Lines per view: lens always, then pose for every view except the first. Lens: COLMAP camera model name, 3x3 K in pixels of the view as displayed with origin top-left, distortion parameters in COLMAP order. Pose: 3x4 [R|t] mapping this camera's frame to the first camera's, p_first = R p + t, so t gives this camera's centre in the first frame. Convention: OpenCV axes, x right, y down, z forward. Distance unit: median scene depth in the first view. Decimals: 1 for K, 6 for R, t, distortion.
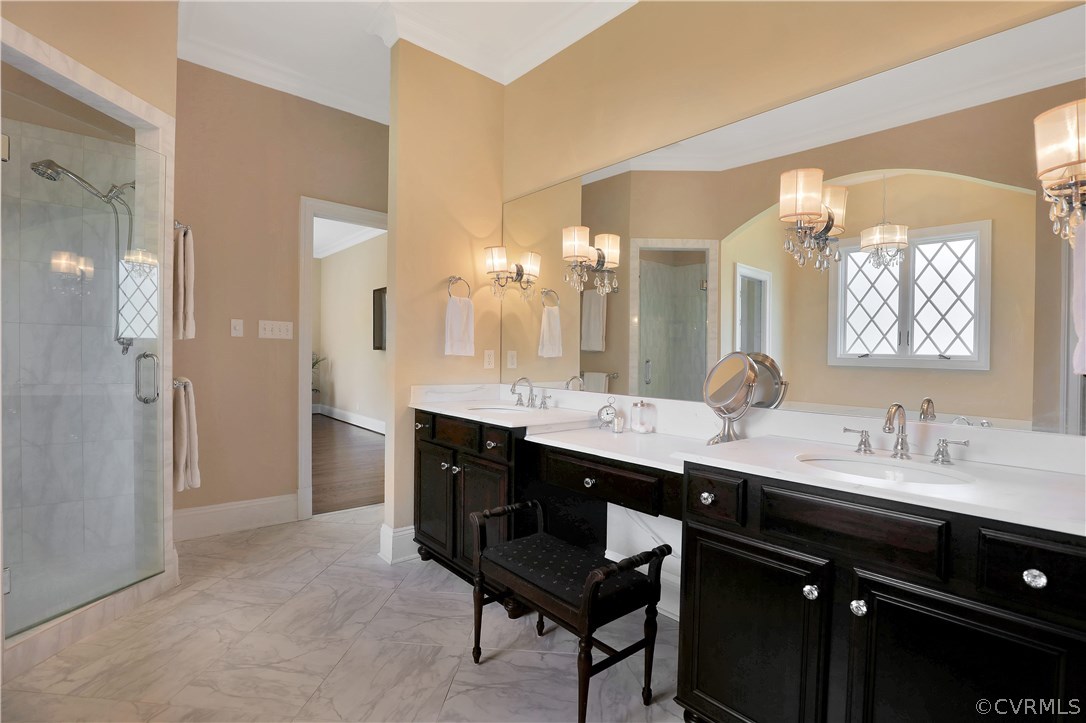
lens RADIAL K [[512.0, 0, 543.0], [0, 512.0, 361.5], [0, 0, 1]] dist [-0.031089, 0.005980]
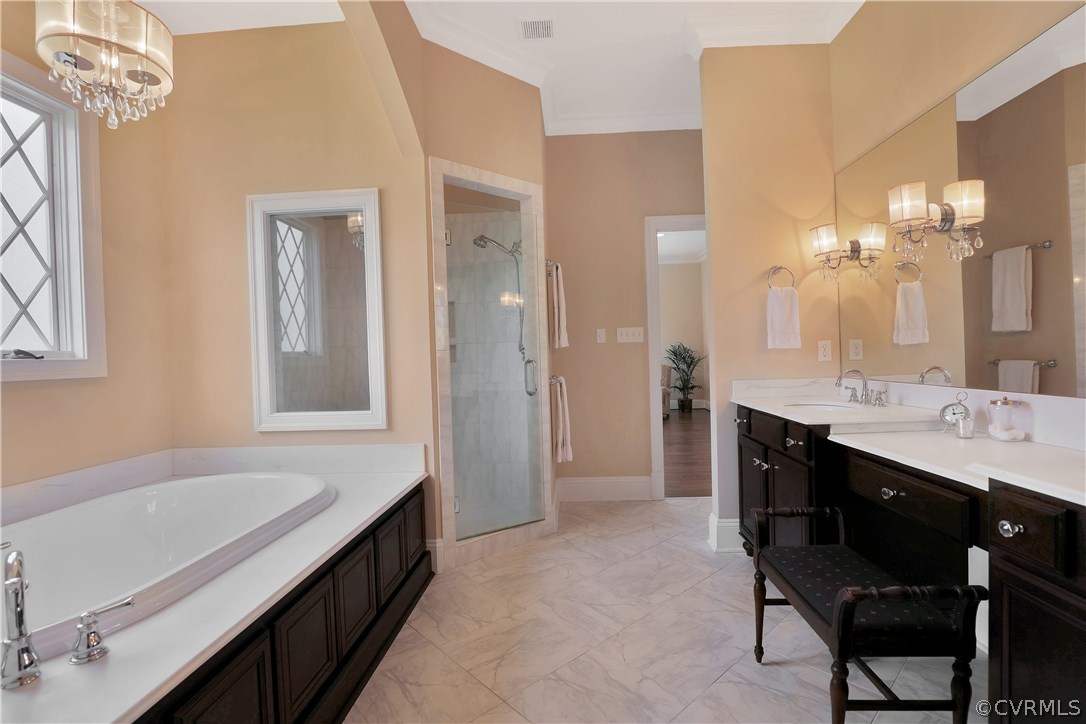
lens RADIAL K [[511.3, 0, 542.2], [0, 511.3, 355.4], [0, 0, 1]] dist [-0.030205, 0.000385]
pose [[0.711807, -0.045252, -0.700915, 0.214578], [0.041245, 0.998893, -0.022604, 0.004869], [0.701163, -0.012819, 0.712886, 0.014700]]
